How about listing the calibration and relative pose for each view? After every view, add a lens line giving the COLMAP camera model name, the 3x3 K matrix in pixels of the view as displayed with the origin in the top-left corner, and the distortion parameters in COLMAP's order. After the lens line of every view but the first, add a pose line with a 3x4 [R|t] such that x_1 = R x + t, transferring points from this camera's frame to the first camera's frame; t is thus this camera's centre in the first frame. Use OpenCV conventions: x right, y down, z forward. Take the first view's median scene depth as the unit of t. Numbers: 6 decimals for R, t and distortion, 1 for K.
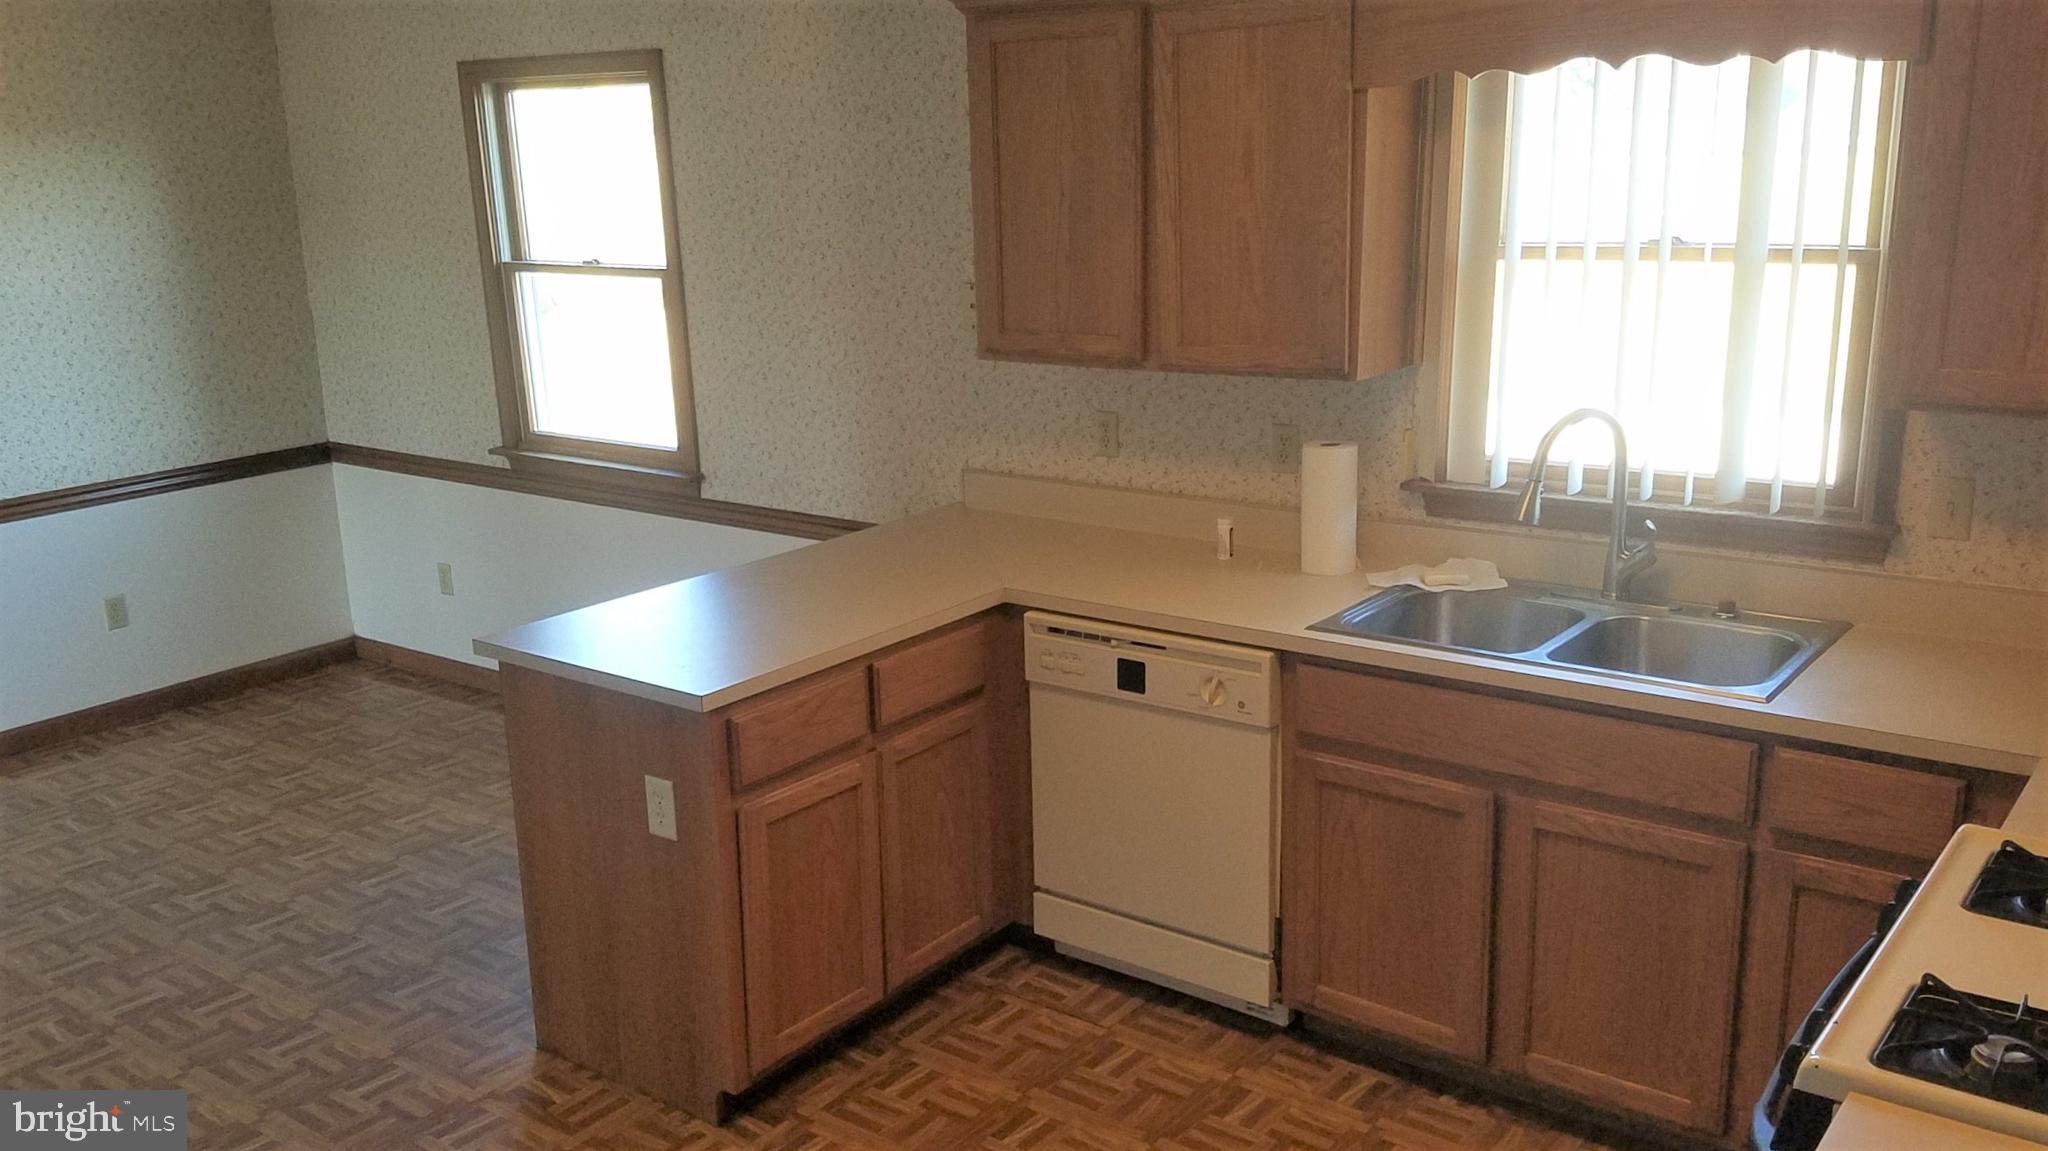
lens RADIAL K [[1697.2, 0, 987.4], [0, 1697.2, 621.0], [0, 0, 1]] dist [0.276714, -0.503326]
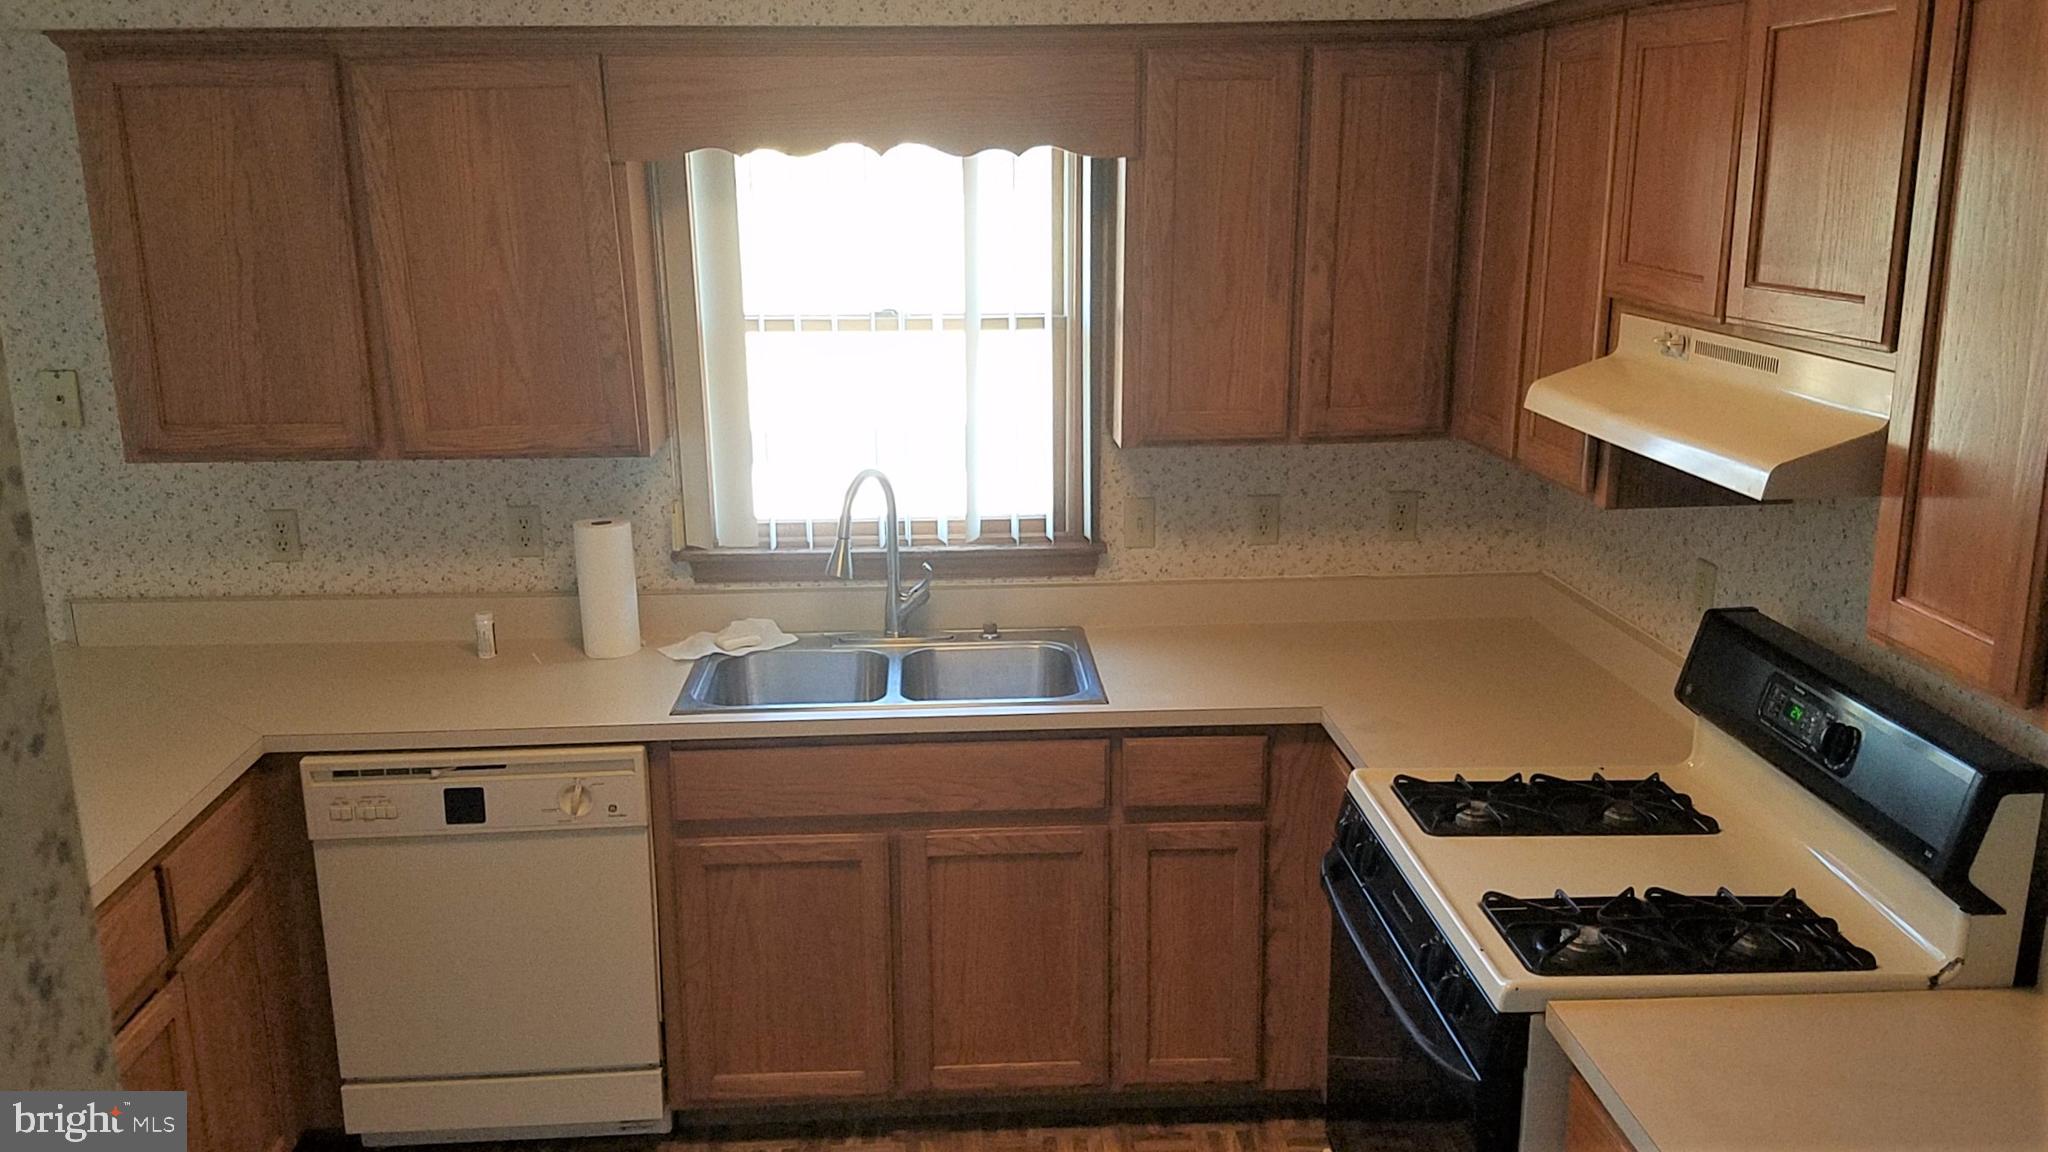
lens RADIAL K [[1697.2, 0, 987.4], [0, 1697.2, 621.5], [0, 0, 1]] dist [0.276714, -0.503326]
pose [[0.757516, -0.149553, 0.635455, -0.273940], [0.164225, 0.985758, 0.036226, -0.050973], [-0.631822, 0.076916, 0.771288, 0.134955]]
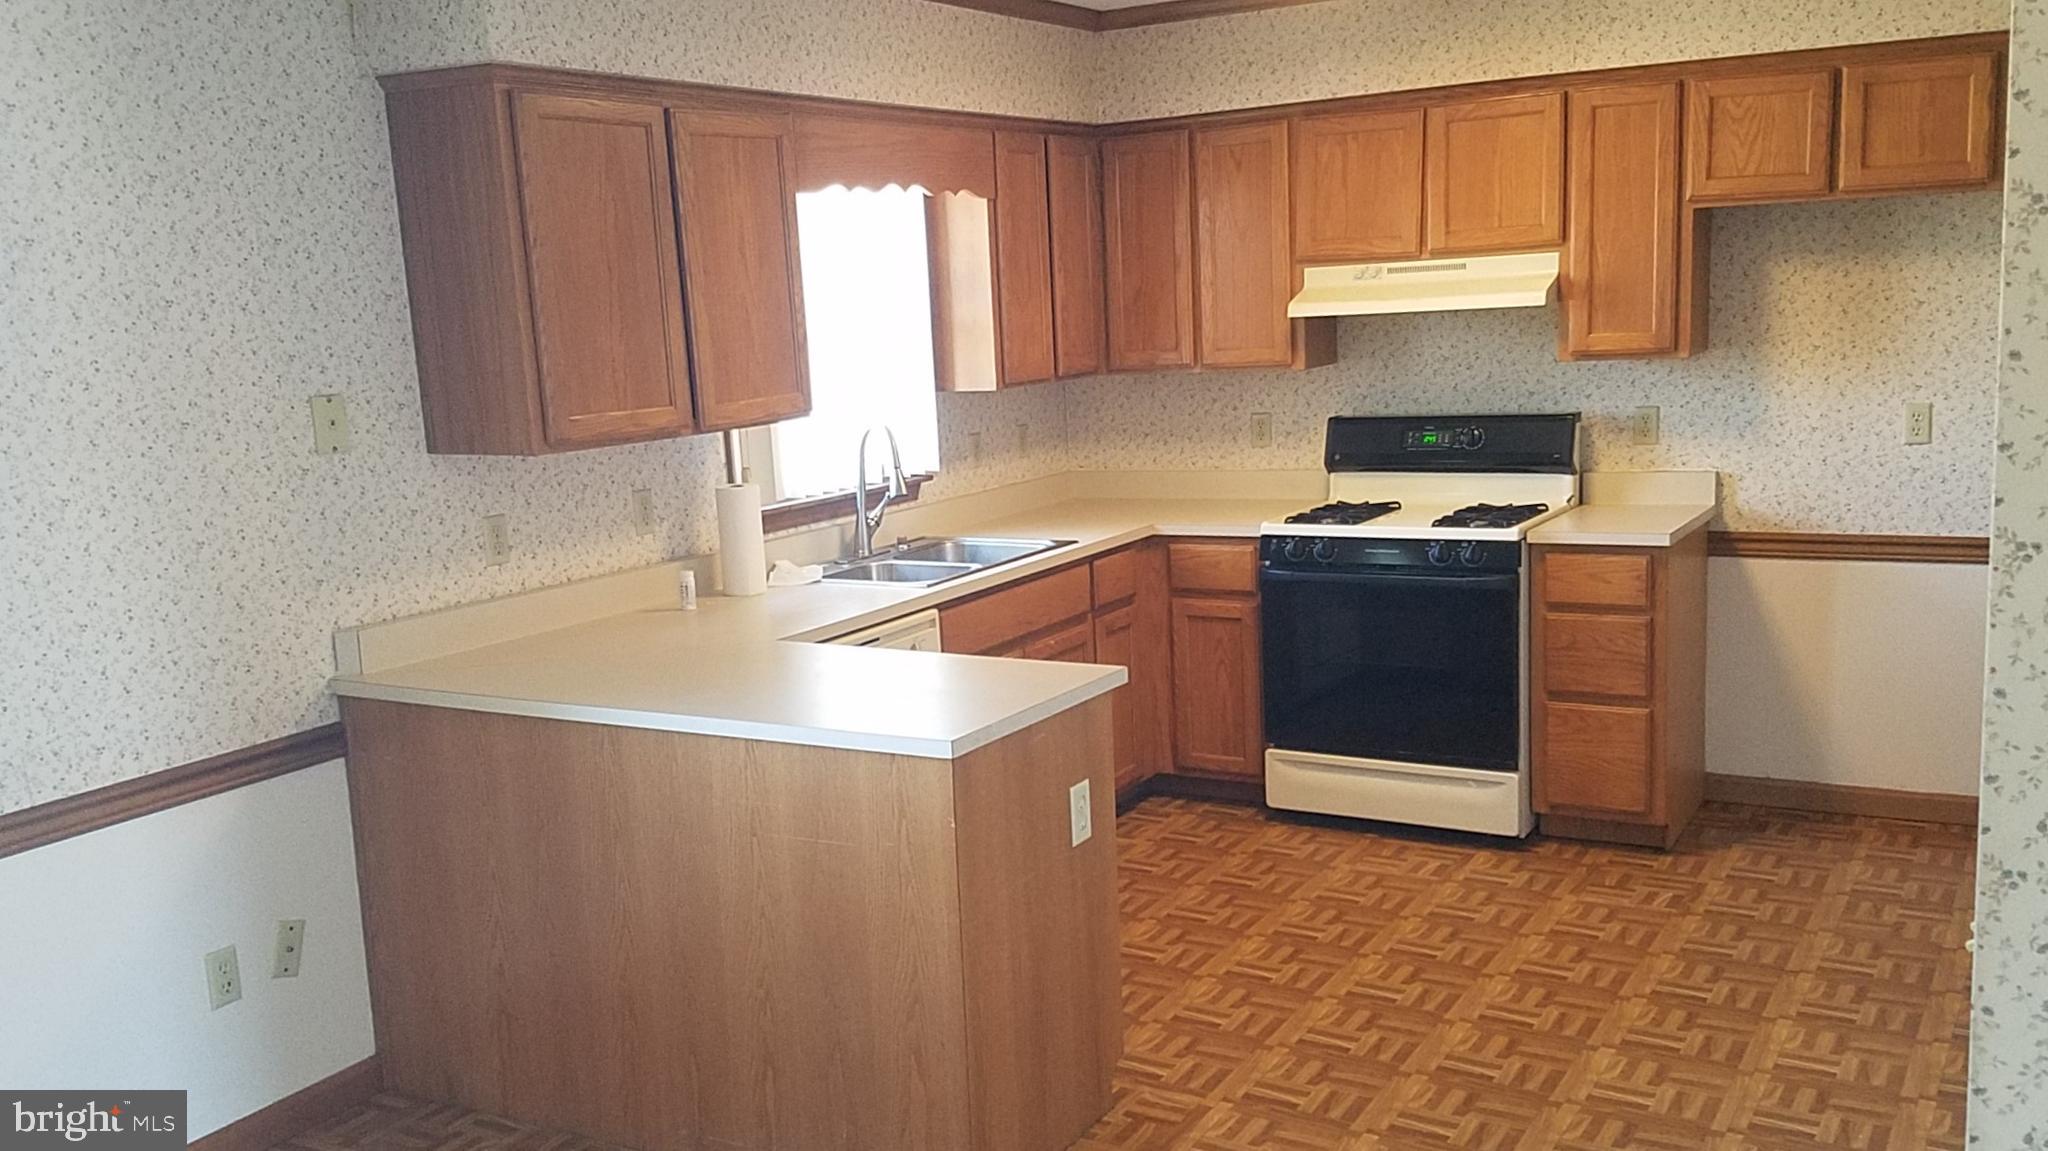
lens RADIAL K [[1882.0, 0, 1009.0], [0, 1882.0, 605.2], [0, 0, 1]] dist [0.340917, -0.764049]
pose [[-0.132159, -0.132005, 0.982399, -1.201754], [0.318043, 0.933044, 0.168159, -0.199095], [-0.938820, 0.334669, -0.081327, 1.023980]]
